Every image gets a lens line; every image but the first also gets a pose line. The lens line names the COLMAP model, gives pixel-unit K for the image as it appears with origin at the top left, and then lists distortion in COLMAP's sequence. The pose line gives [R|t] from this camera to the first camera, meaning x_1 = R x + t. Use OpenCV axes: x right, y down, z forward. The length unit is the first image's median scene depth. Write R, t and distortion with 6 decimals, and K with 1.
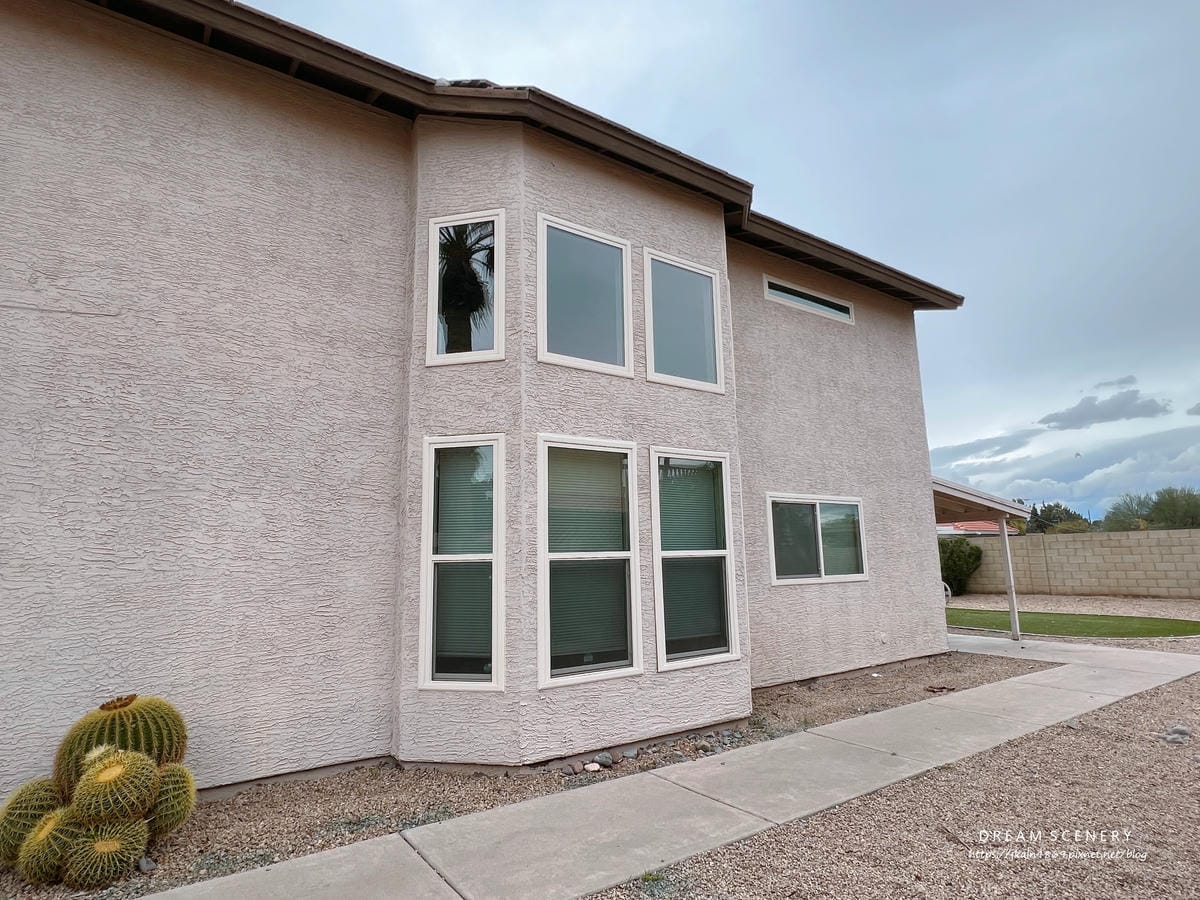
lens RADIAL K [[640.7, 0, 600.0], [0, 640.7, 450.0], [0, 0, 1]] dist [-0.000750, -0.001553]
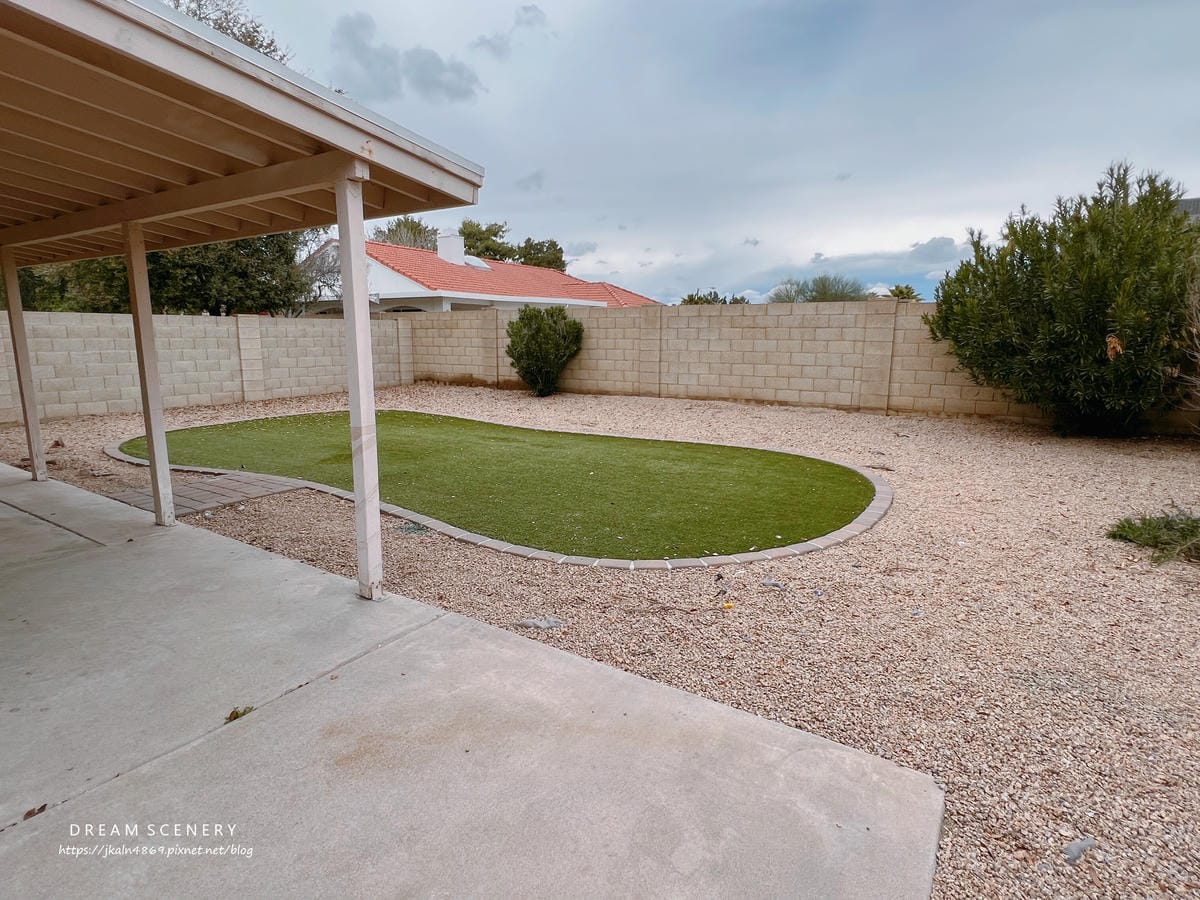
lens RADIAL K [[640.7, 0, 600.0], [0, 640.7, 450.0], [0, 0, 1]] dist [-0.000750, -0.001553]
pose [[0.918166, -0.042214, 0.393940, 0.398488], [-0.091703, 0.944664, 0.314961, 0.076750], [-0.385437, -0.325312, 0.863487, 0.447858]]
